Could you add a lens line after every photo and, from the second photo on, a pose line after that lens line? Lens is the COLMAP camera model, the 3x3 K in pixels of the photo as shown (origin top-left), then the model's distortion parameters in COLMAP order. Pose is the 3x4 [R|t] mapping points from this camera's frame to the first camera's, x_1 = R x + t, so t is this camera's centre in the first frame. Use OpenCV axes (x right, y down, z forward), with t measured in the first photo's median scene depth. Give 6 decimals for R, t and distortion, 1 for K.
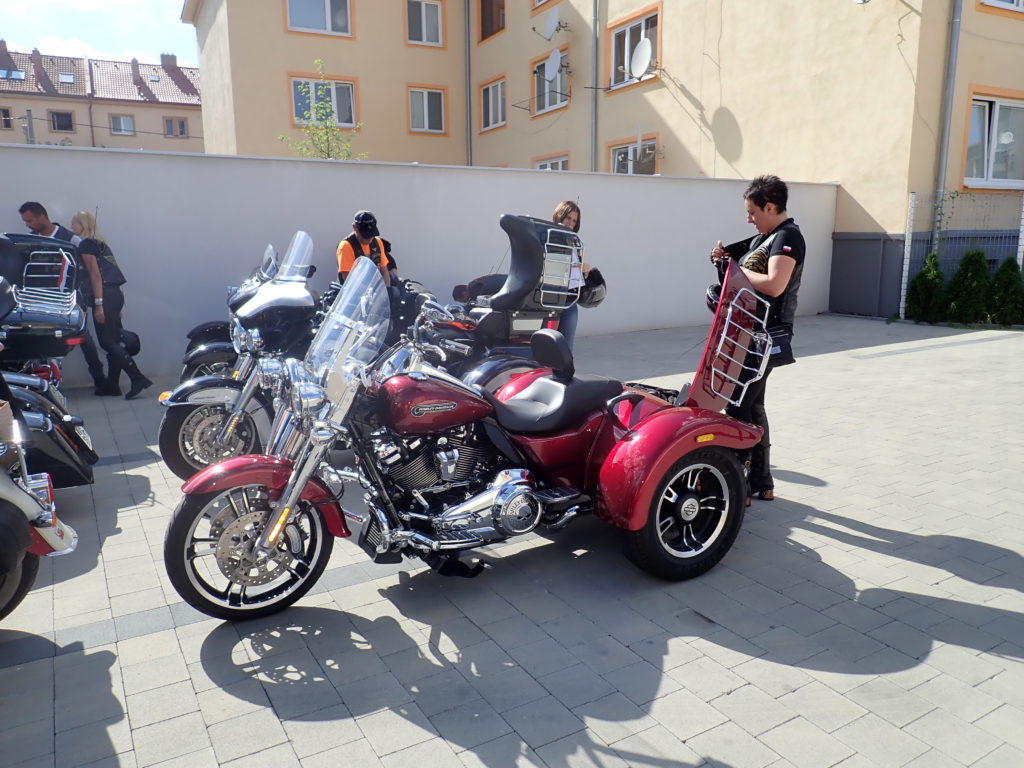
lens RADIAL K [[761.0, 0, 506.9], [0, 761.0, 386.1], [0, 0, 1]] dist [0.002871, 0.003207]
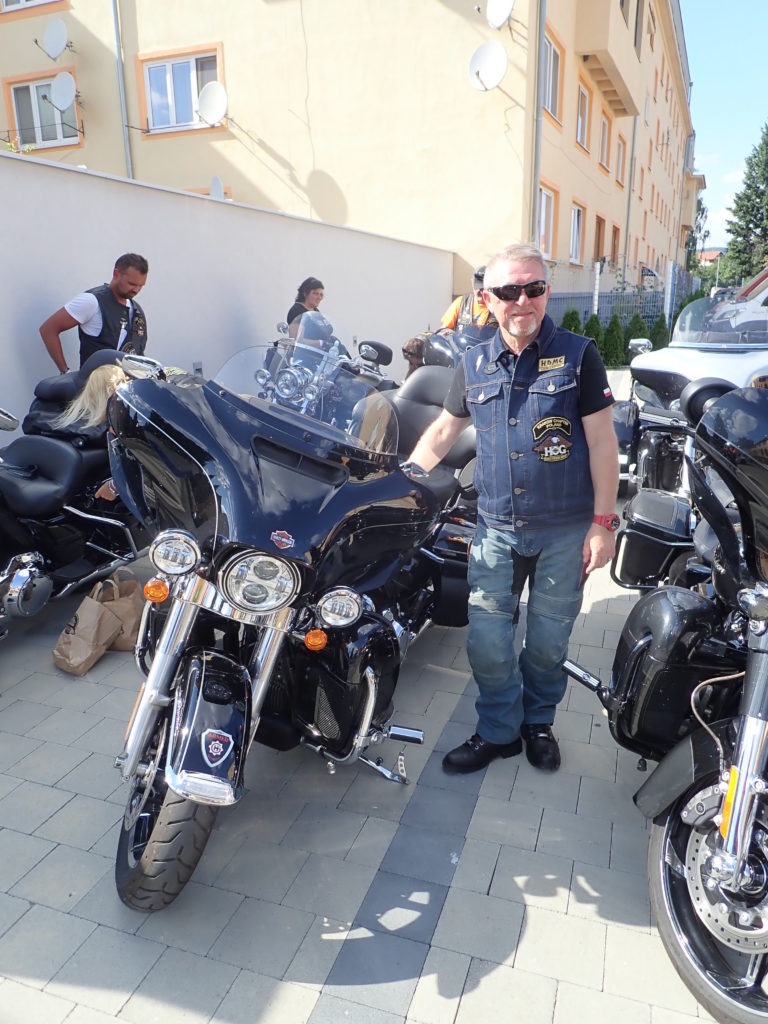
lens RADIAL K [[758.3, 0, 384.0], [0, 758.3, 512.0], [0, 0, 1]] dist [0.006874, -0.009507]
pose [[0.760911, -0.177107, 0.624218, -0.251866], [0.127127, 0.984075, 0.124242, -0.022820], [-0.636281, -0.015182, 0.771308, 0.113280]]
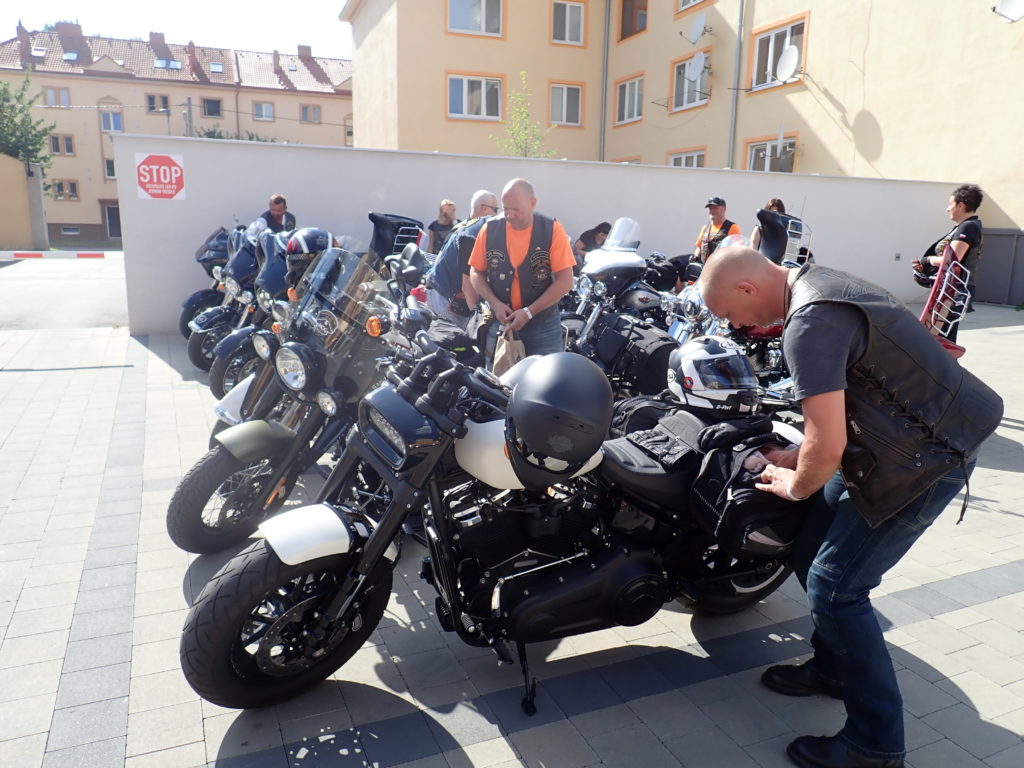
lens RADIAL K [[761.0, 0, 506.9], [0, 761.0, 386.1], [0, 0, 1]] dist [0.002871, 0.003207]
pose [[0.993655, 0.047166, -0.102101, -0.069722], [-0.045305, 0.998763, 0.020468, 0.022195], [0.102940, -0.015712, 0.994563, -0.107372]]
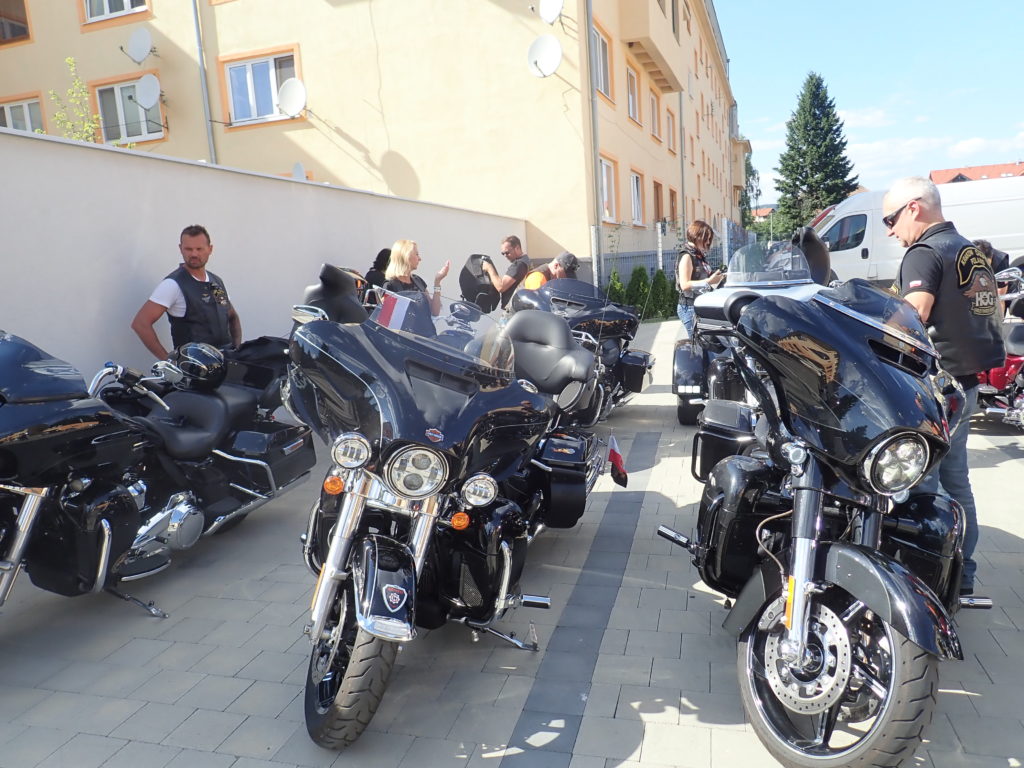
lens RADIAL K [[761.0, 0, 506.9], [0, 761.0, 386.1], [0, 0, 1]] dist [0.002871, 0.003207]
pose [[0.715404, -0.147327, 0.683002, -0.273717], [0.187312, 0.982176, 0.015662, -0.017594], [-0.673135, 0.116730, 0.730249, 0.098416]]
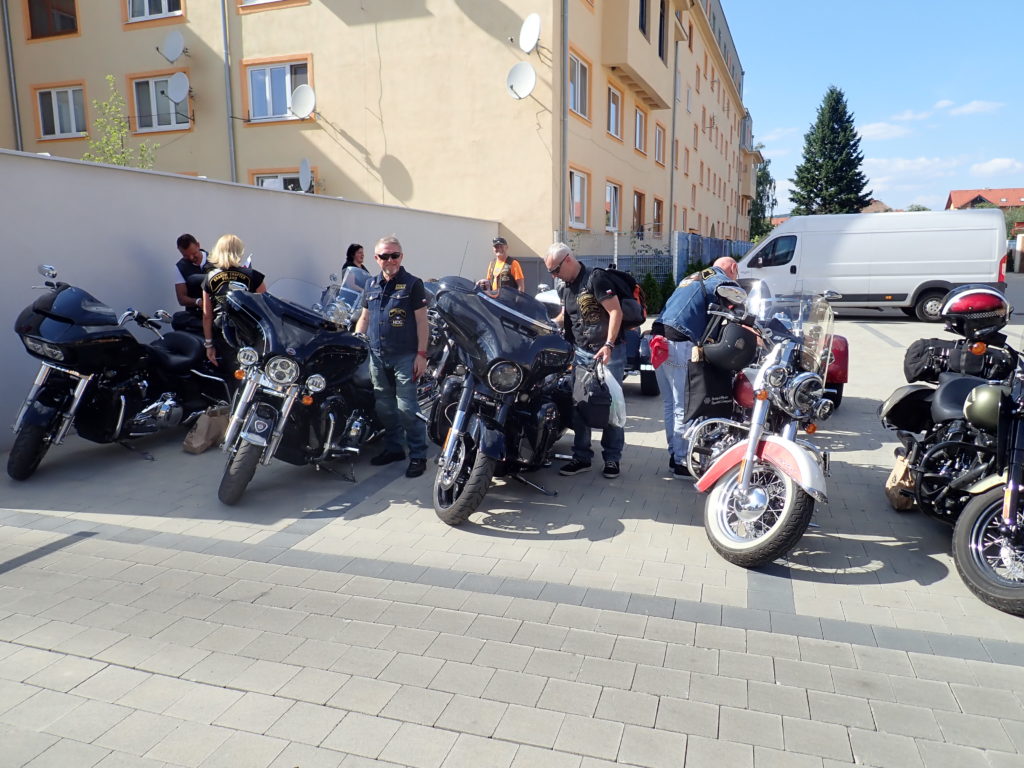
lens RADIAL K [[761.0, 0, 506.9], [0, 761.0, 386.1], [0, 0, 1]] dist [0.002871, 0.003207]
pose [[0.736935, -0.107262, 0.667399, -0.306487], [0.124266, 0.992000, 0.022217, 0.001026], [-0.664443, 0.066562, 0.744369, -0.011239]]
